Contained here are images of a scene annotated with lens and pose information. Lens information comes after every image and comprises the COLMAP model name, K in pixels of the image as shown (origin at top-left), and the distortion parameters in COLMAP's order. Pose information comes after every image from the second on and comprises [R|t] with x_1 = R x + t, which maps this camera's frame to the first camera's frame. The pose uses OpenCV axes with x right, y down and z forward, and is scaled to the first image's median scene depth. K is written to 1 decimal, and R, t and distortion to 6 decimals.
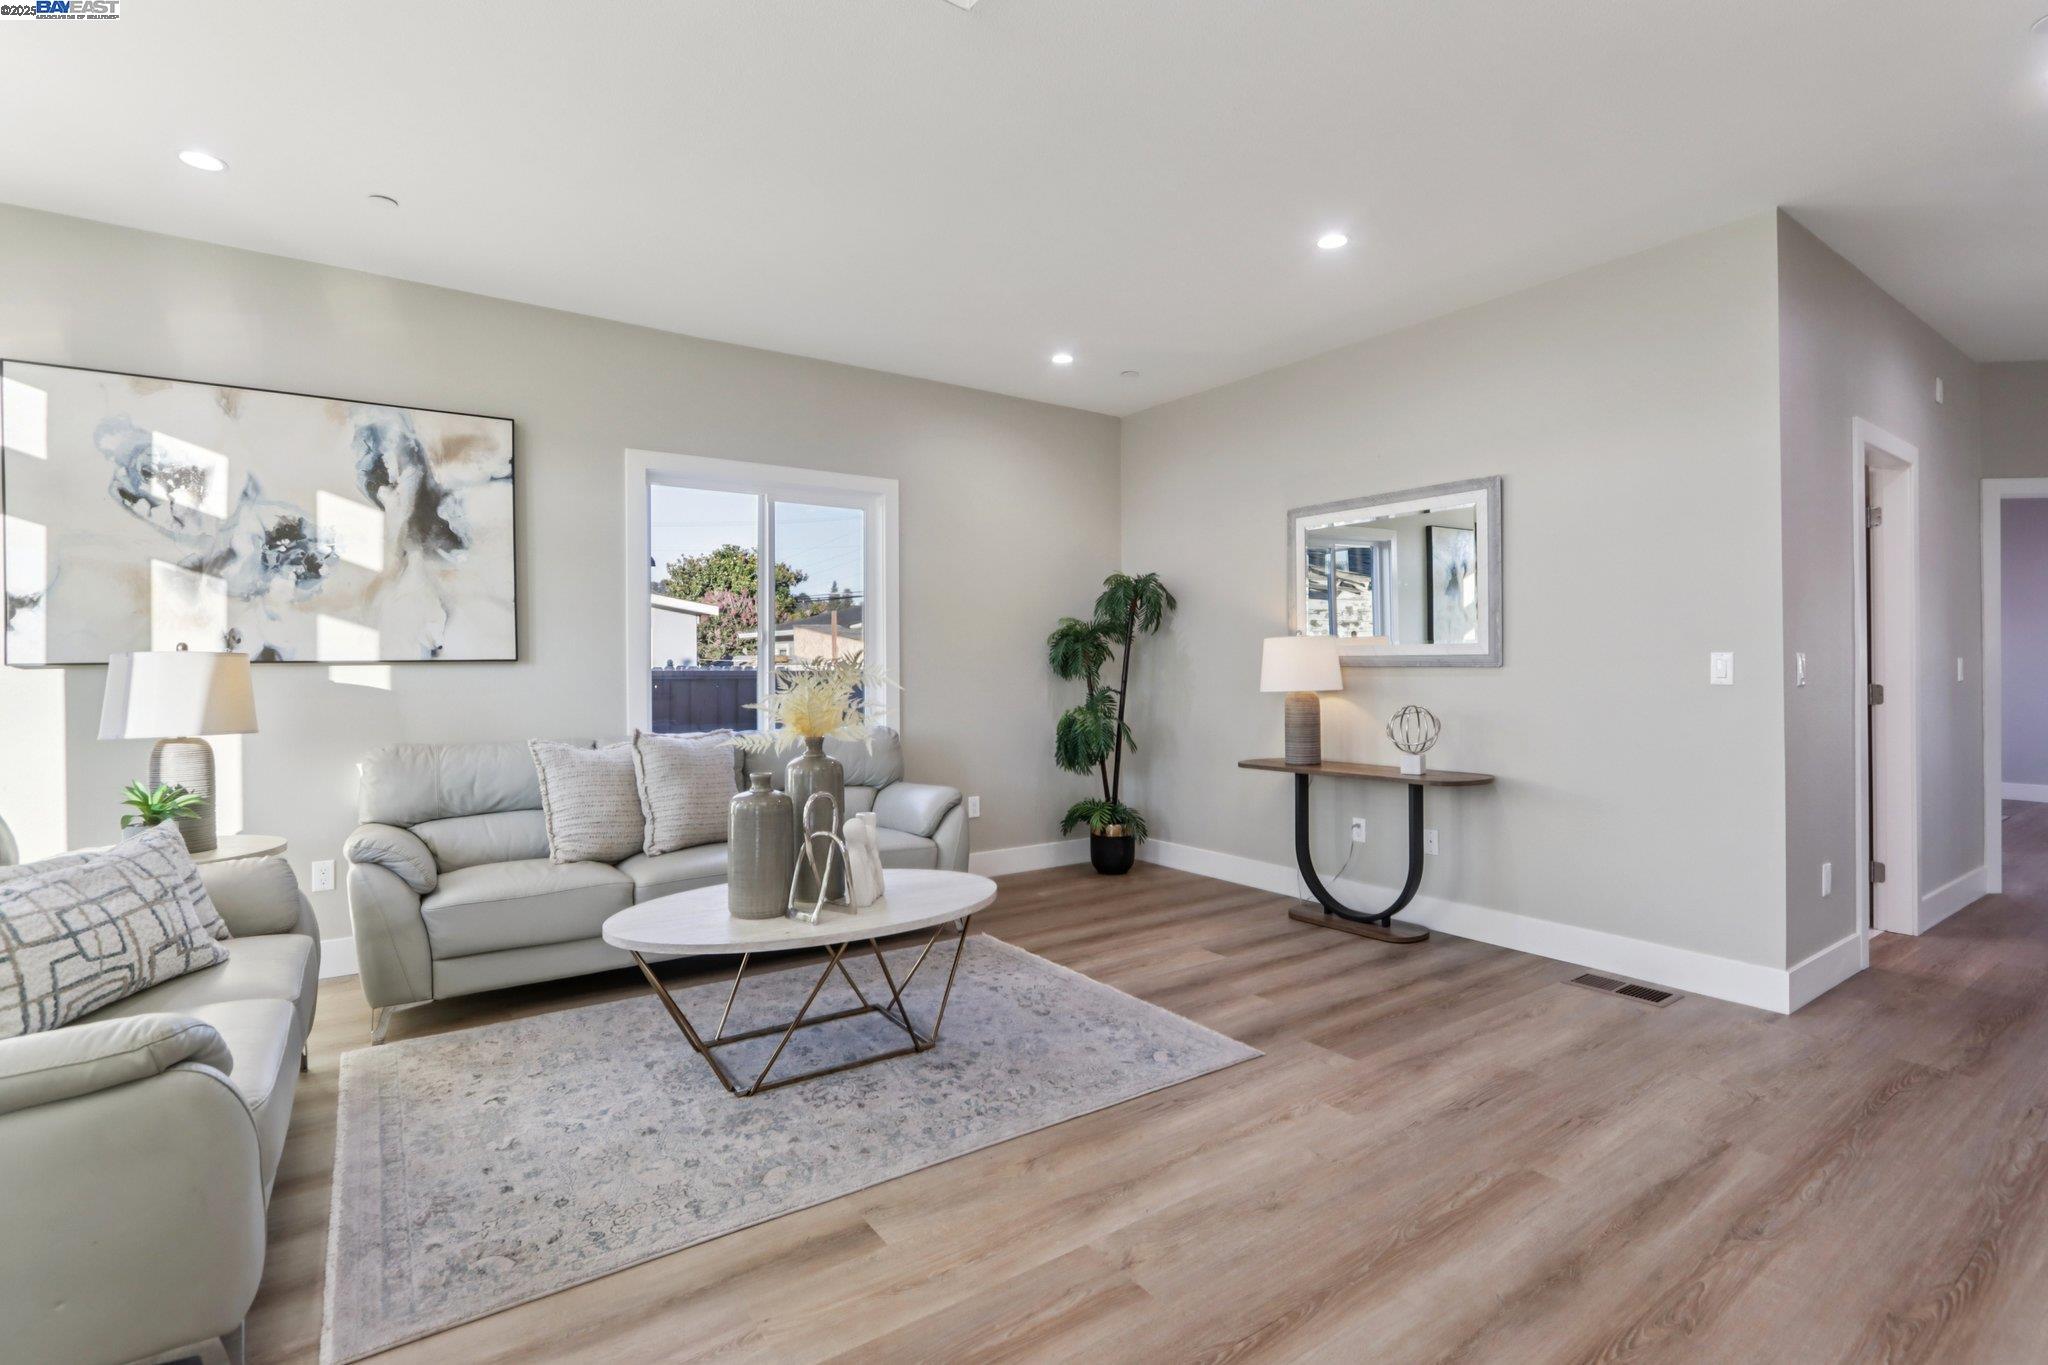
lens RADIAL K [[959.0, 0, 1029.9], [0, 959.0, 665.7], [0, 0, 1]] dist [-0.014482, 0.001565]
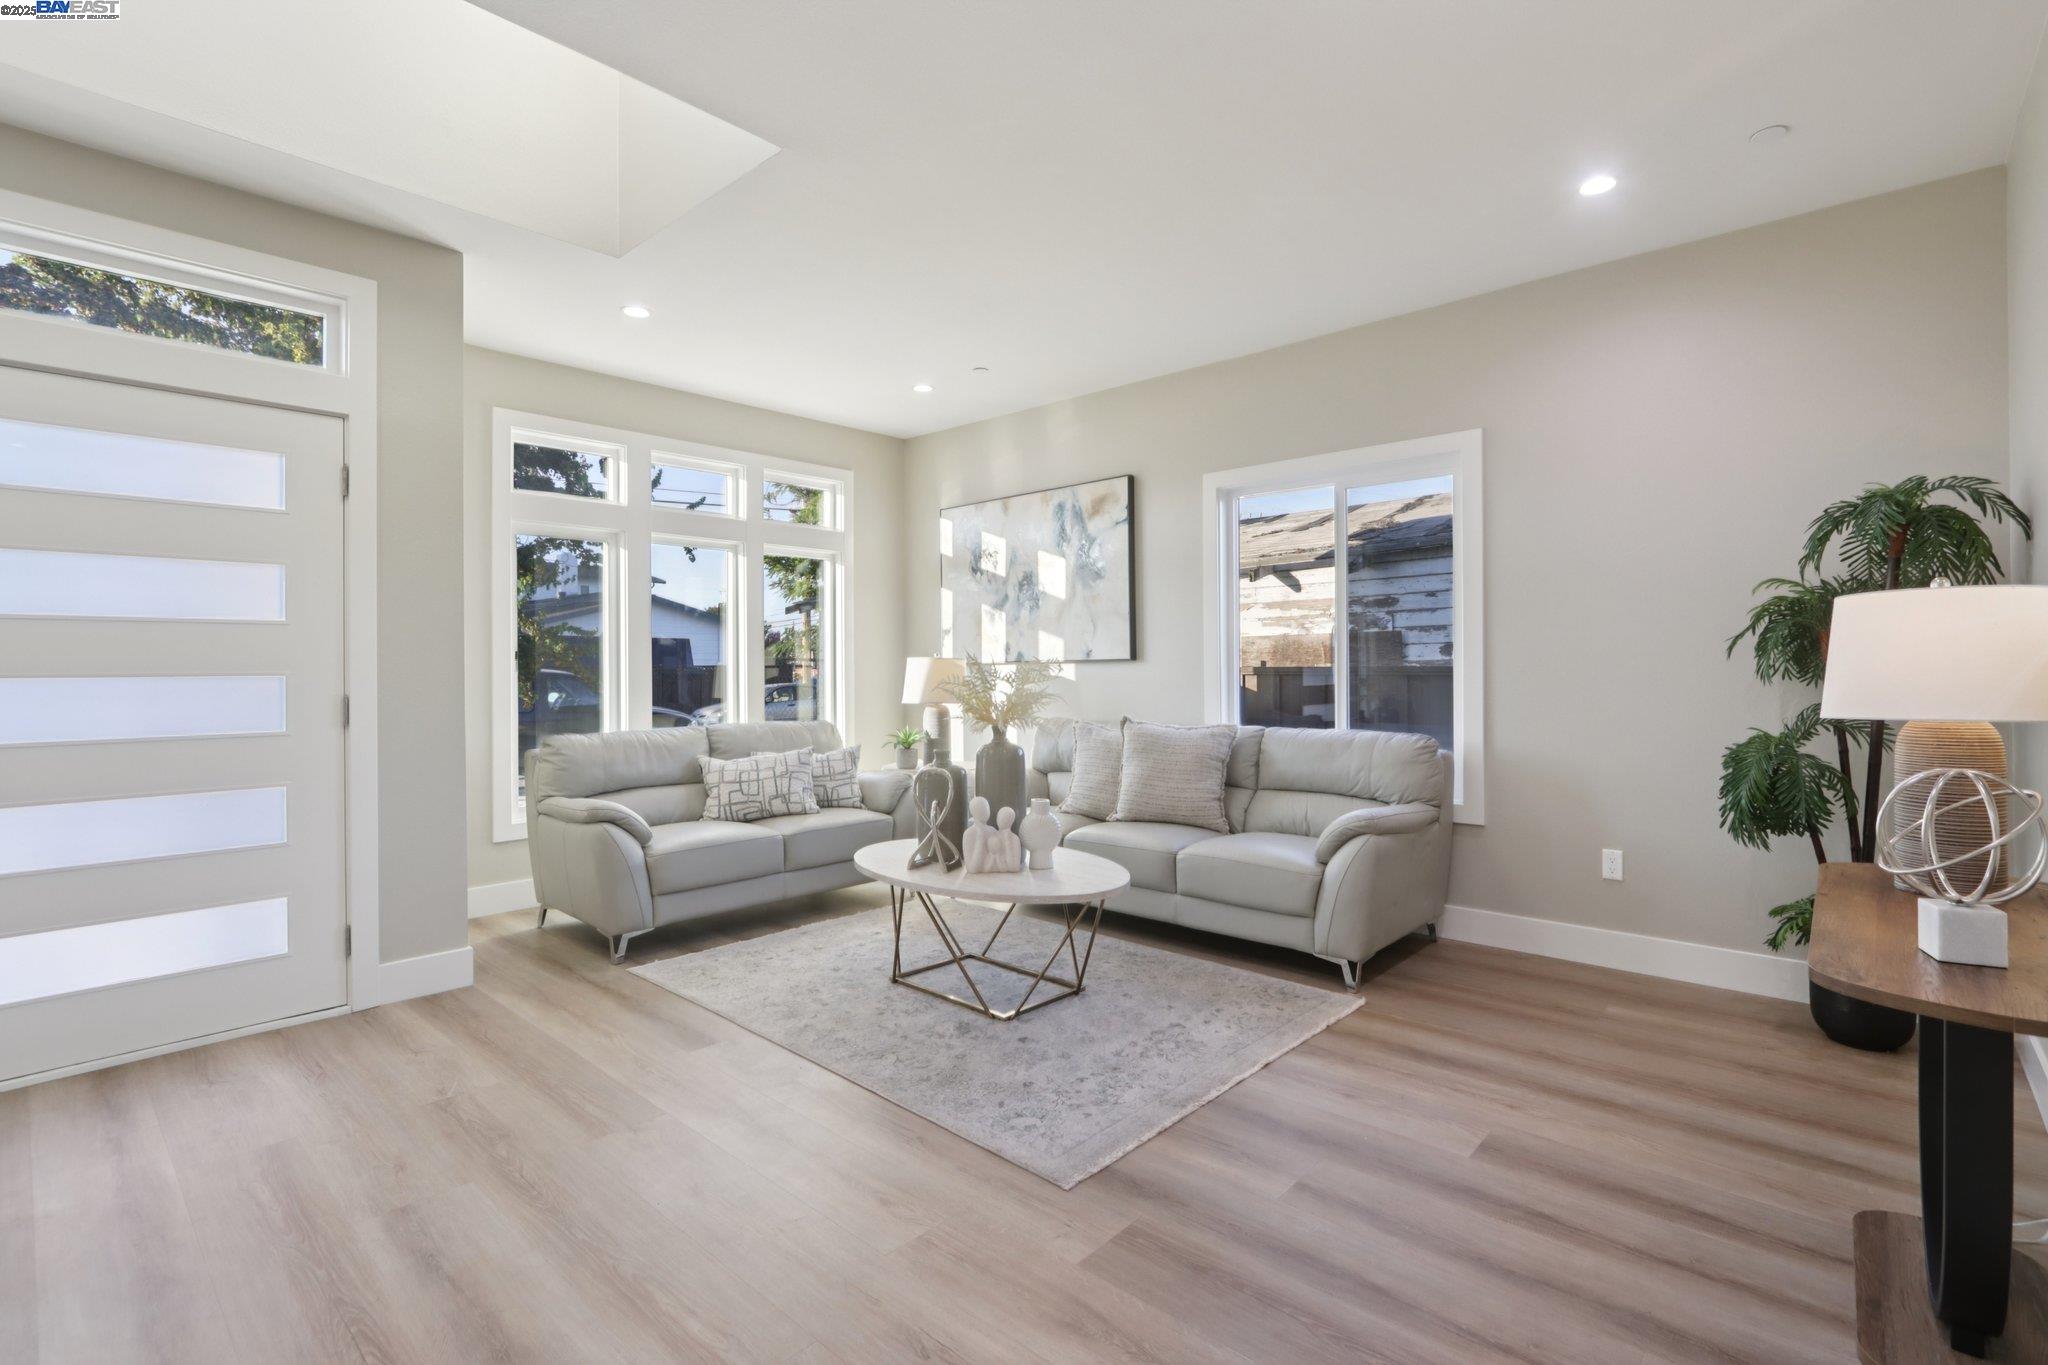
lens RADIAL K [[941.9, 0, 1034.1], [0, 941.9, 668.9], [0, 0, 1]] dist [-0.013997, 0.000914]
pose [[0.214343, 0.005296, -0.976744, 0.810747], [0.007268, 0.999949, 0.007016, -0.002975], [0.976731, -0.008603, 0.214294, 0.702628]]
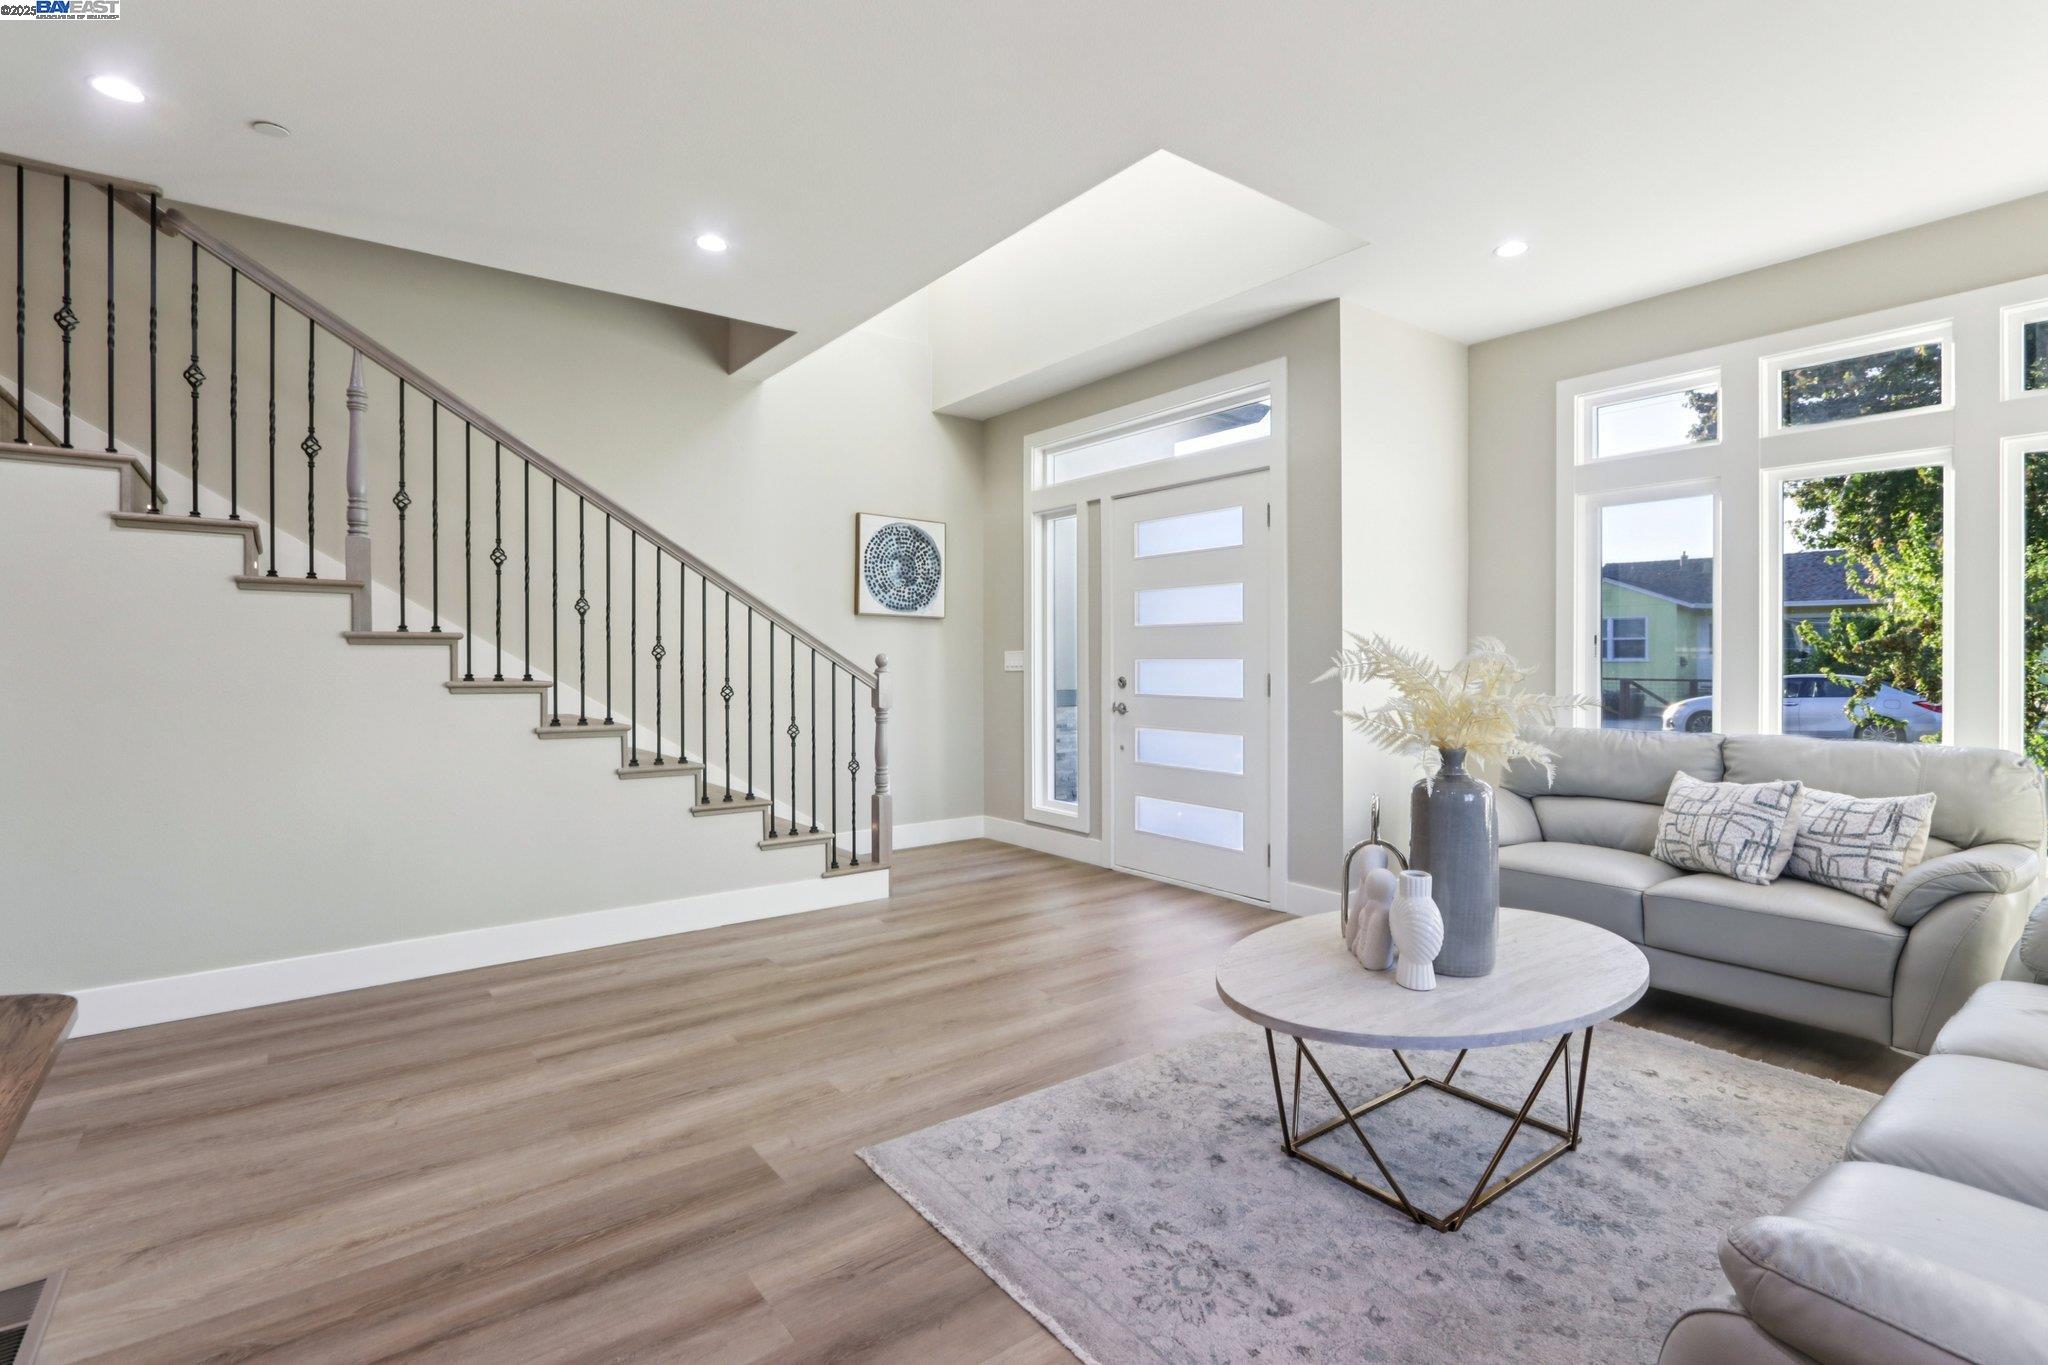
lens RADIAL K [[952.3, 0, 1028.5], [0, 952.3, 662.9], [0, 0, 1]] dist [-0.014349, 0.001438]
pose [[-0.999307, 0.007487, -0.036468, 0.111139], [0.007354, 0.999966, 0.003763, 0.002902], [0.036495, 0.003493, -0.999328, 1.519110]]
